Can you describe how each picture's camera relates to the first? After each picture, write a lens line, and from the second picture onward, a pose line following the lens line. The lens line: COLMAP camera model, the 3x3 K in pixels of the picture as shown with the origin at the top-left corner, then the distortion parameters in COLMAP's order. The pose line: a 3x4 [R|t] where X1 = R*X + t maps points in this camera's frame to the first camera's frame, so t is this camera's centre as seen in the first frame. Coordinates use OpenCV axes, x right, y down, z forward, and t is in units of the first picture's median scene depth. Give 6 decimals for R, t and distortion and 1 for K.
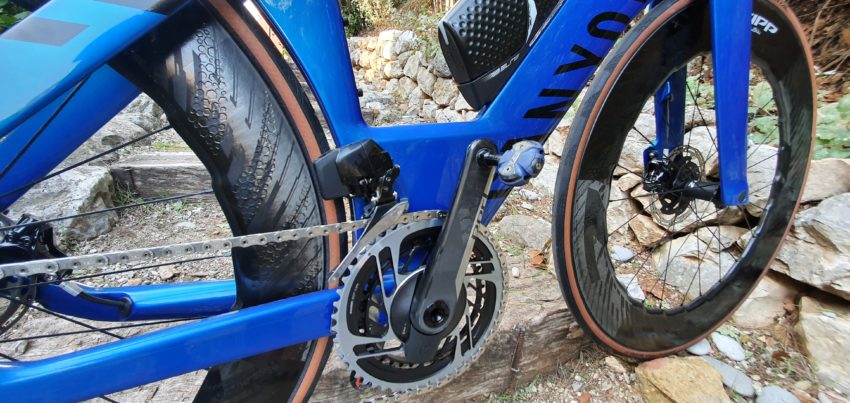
lens RADIAL K [[341.1, 0, 421.0], [0, 341.1, 203.6], [0, 0, 1]] dist [-0.003806, -0.001175]
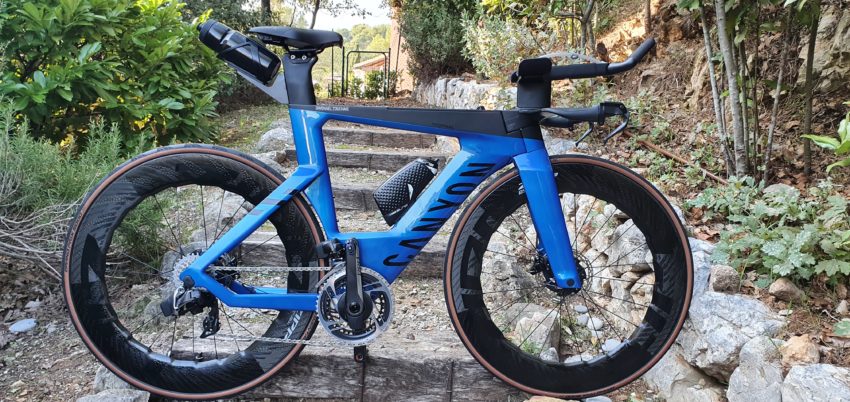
lens RADIAL K [[685.9, 0, 421.5], [0, 685.9, 199.0], [0, 0, 1]] dist [-0.039956, 0.024452]
pose [[0.931324, 0.027983, -0.363115, 1.079146], [-0.099227, 0.978820, -0.179067, 0.187139], [0.350414, 0.202800, 0.914375, -1.705959]]
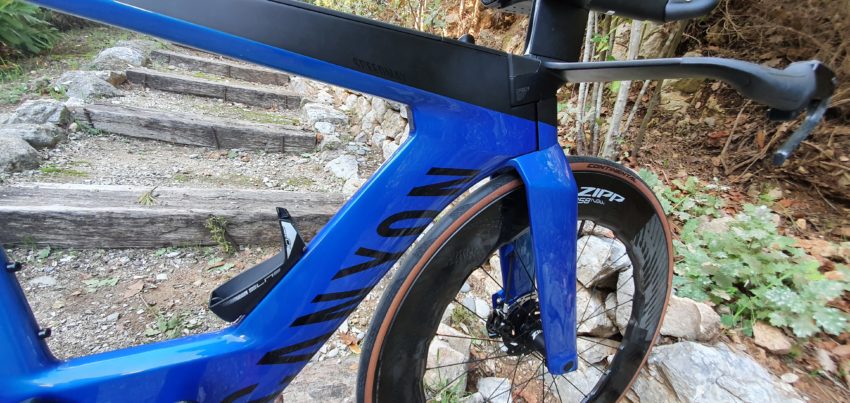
lens RADIAL K [[341.1, 0, 424.8], [0, 341.1, 198.0], [0, 0, 1]] dist [-0.003806, -0.001175]
pose [[0.991849, 0.108202, 0.067295, 0.306673], [-0.108797, 0.994050, 0.005220, -0.348213], [-0.066330, -0.012499, 0.997719, 0.031012]]
